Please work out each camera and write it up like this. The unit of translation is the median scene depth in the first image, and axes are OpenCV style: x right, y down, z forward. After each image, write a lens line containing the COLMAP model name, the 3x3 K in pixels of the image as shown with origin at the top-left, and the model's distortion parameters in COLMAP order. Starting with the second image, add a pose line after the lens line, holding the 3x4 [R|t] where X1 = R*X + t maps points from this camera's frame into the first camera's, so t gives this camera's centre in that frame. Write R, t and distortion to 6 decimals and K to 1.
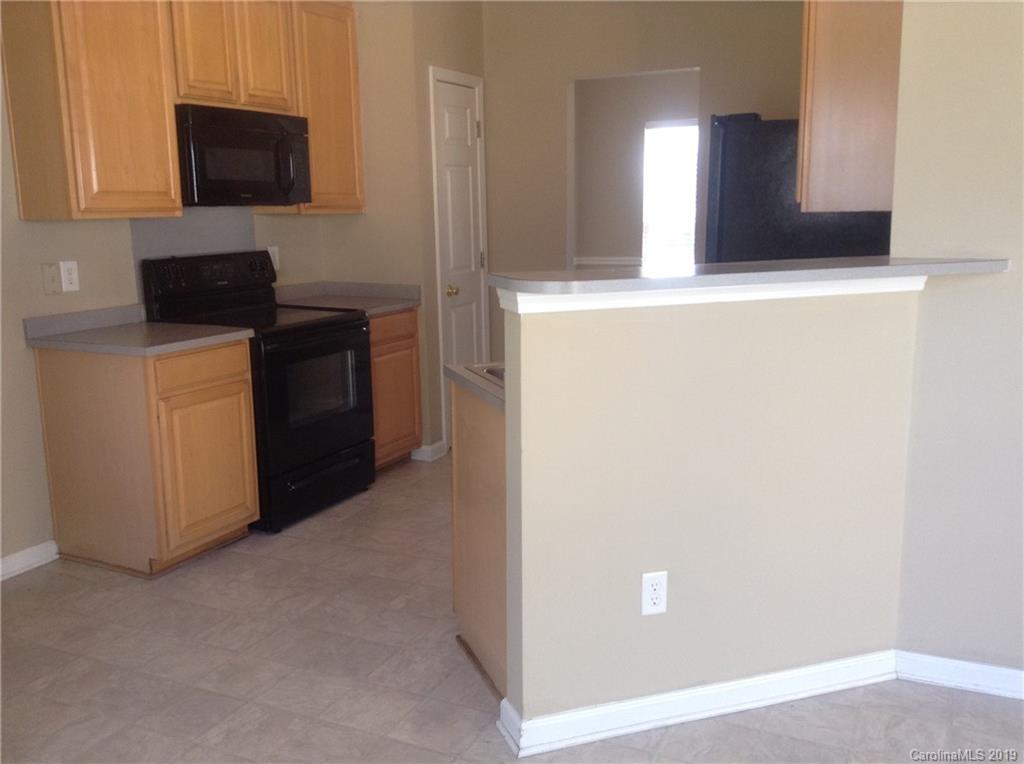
lens RADIAL K [[931.1, 0, 514.3], [0, 931.1, 383.6], [0, 0, 1]] dist [0.173859, -0.377398]
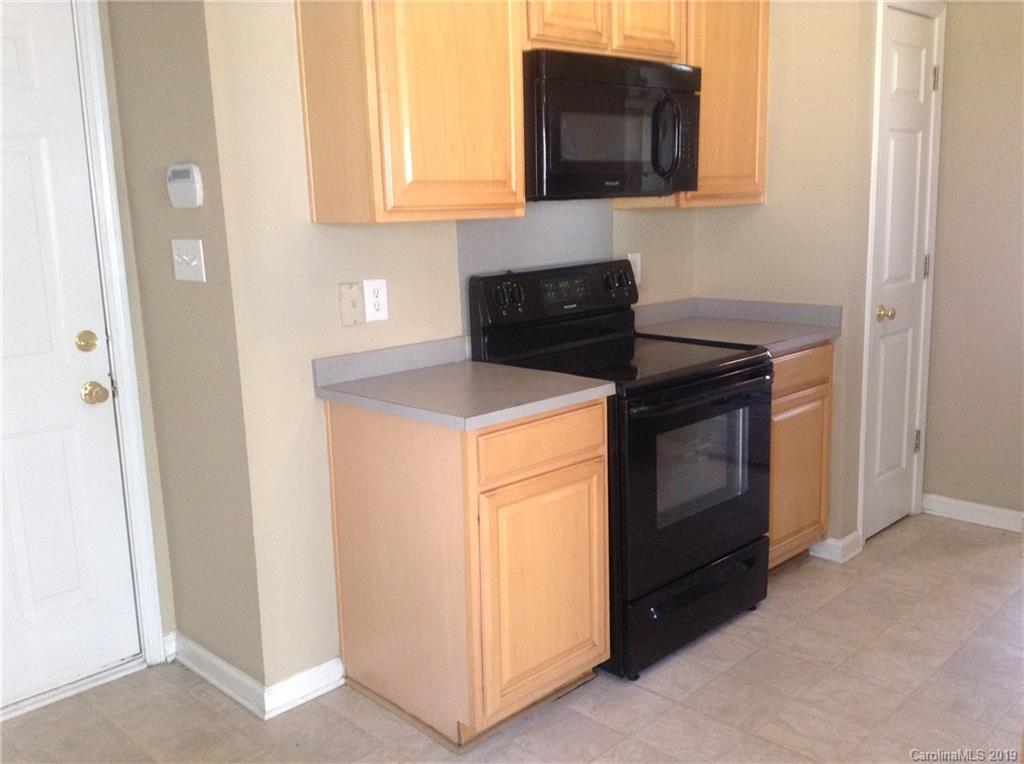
lens RADIAL K [[931.1, 0, 514.3], [0, 931.1, 383.6], [0, 0, 1]] dist [0.173859, -0.377398]
pose [[0.945675, 0.049885, -0.321263, -0.128450], [-0.046210, 0.998750, 0.019058, -0.065197], [0.321812, -0.003177, 0.946798, 0.340239]]
